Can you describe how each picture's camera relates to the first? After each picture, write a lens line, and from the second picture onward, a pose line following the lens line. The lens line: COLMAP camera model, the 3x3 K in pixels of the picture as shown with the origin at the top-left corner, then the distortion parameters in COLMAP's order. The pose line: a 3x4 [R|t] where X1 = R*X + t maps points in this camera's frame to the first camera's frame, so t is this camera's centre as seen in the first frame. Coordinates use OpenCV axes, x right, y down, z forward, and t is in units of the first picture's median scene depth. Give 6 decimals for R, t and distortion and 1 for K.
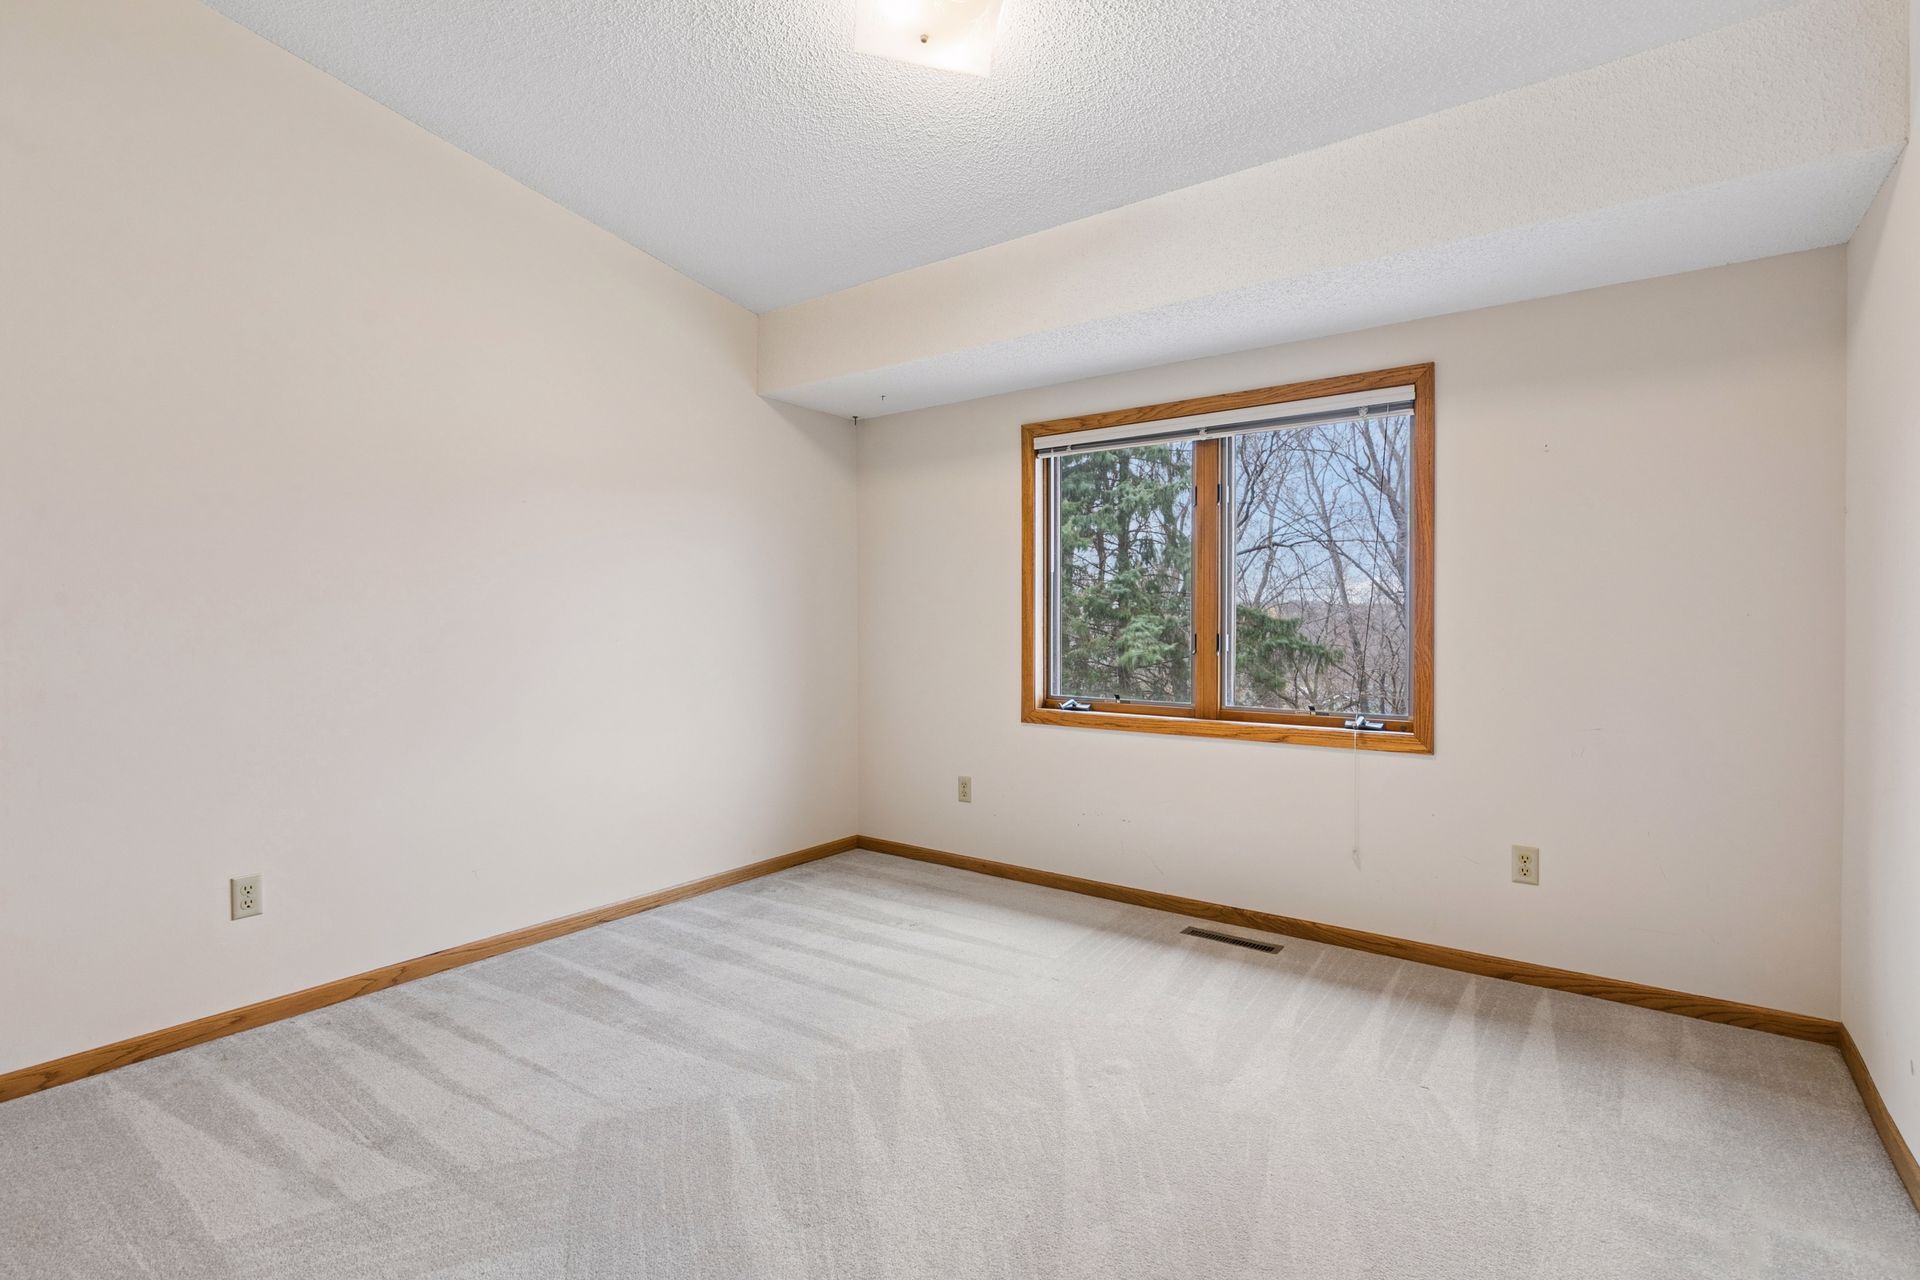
lens RADIAL K [[901.3, 0, 967.5], [0, 901.3, 632.7], [0, 0, 1]] dist [-0.006439, -0.000638]
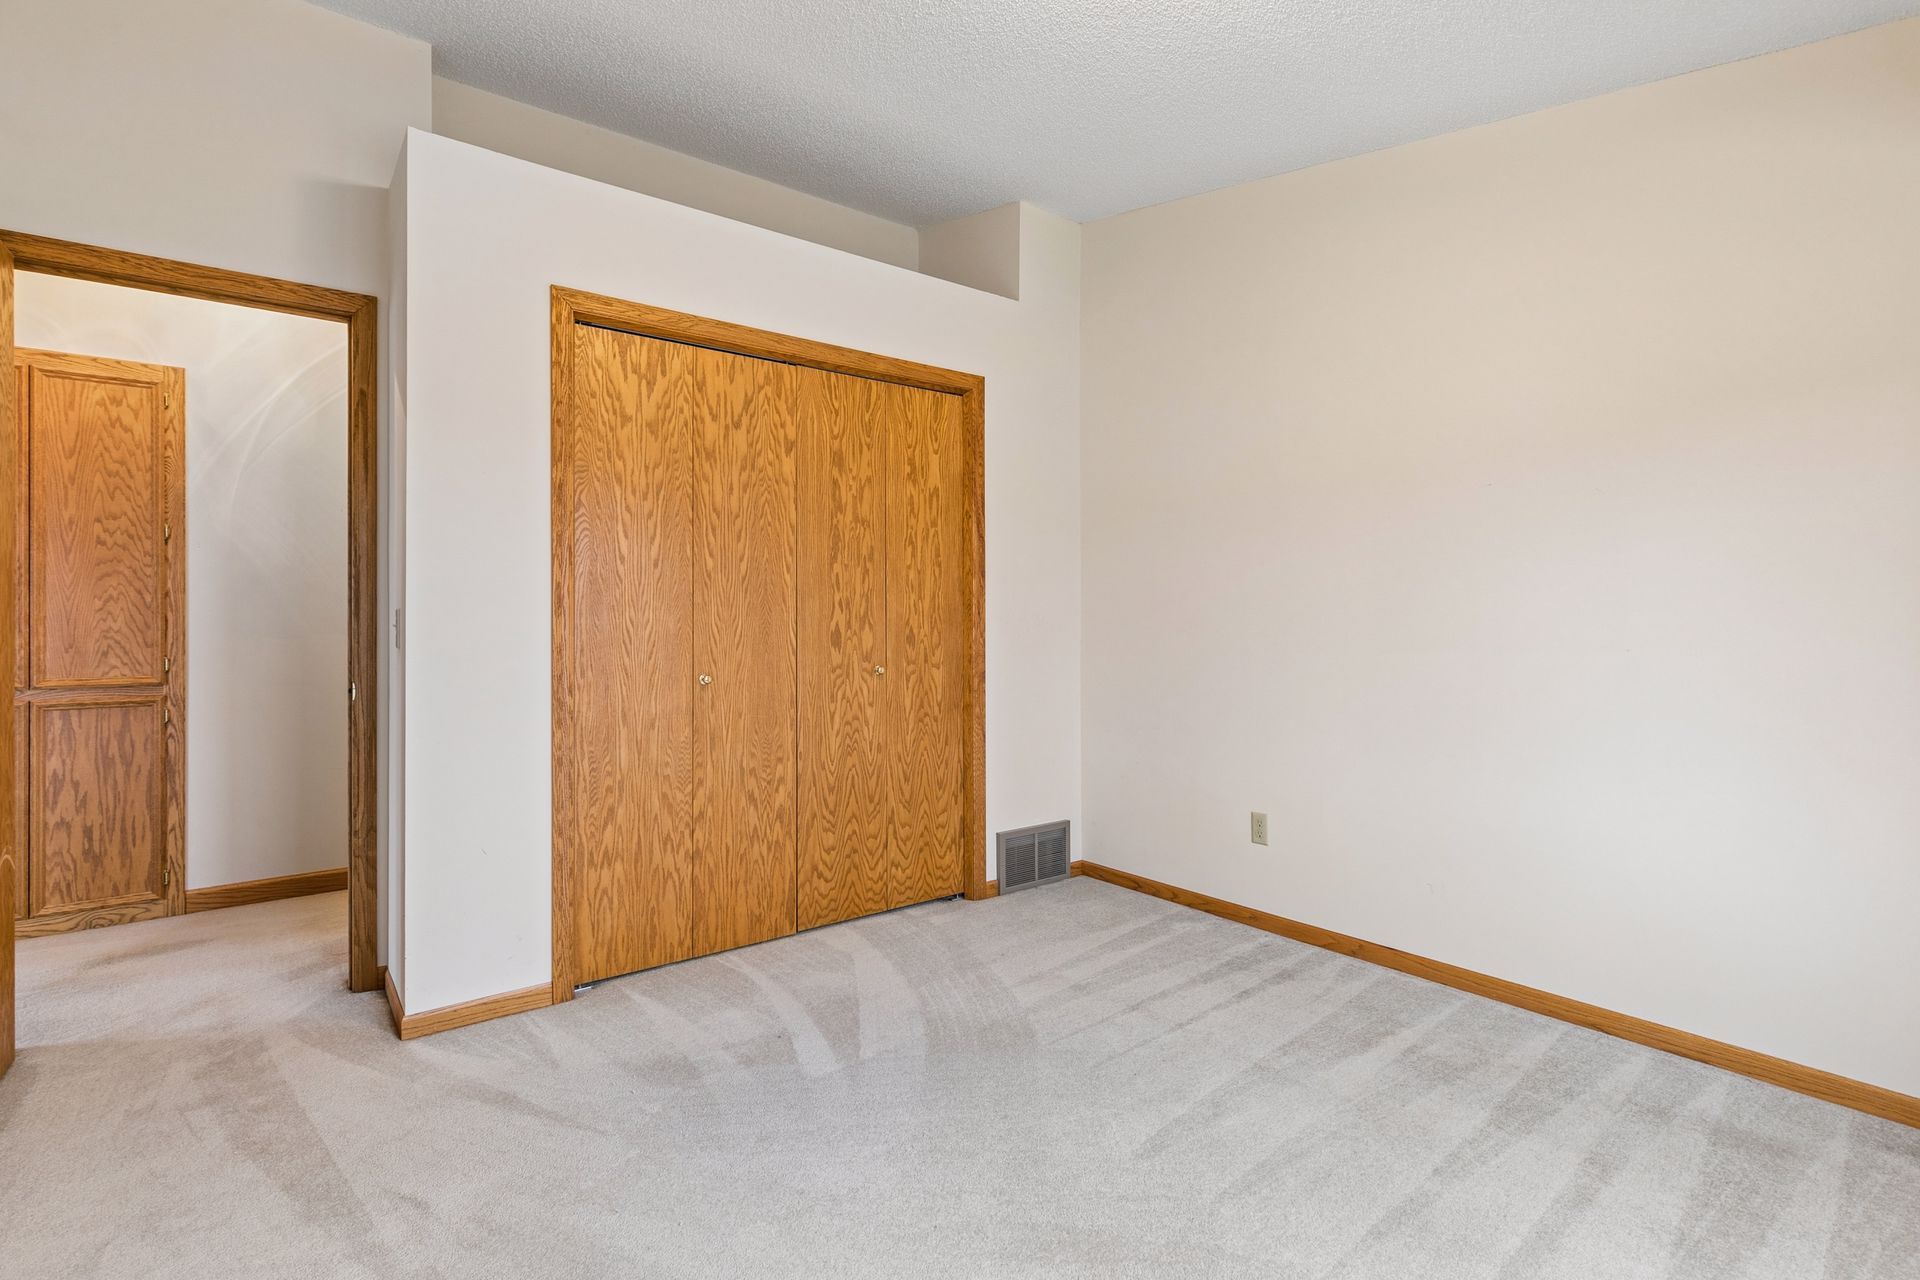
lens RADIAL K [[901.3, 0, 960.3], [0, 901.3, 629.4], [0, 0, 1]] dist [-0.006439, -0.000638]
pose [[-0.267373, 0.015904, -0.963462, 0.542097], [-0.011564, 0.999739, 0.019712, -0.021319], [0.963524, 0.016412, -0.267119, 0.832370]]
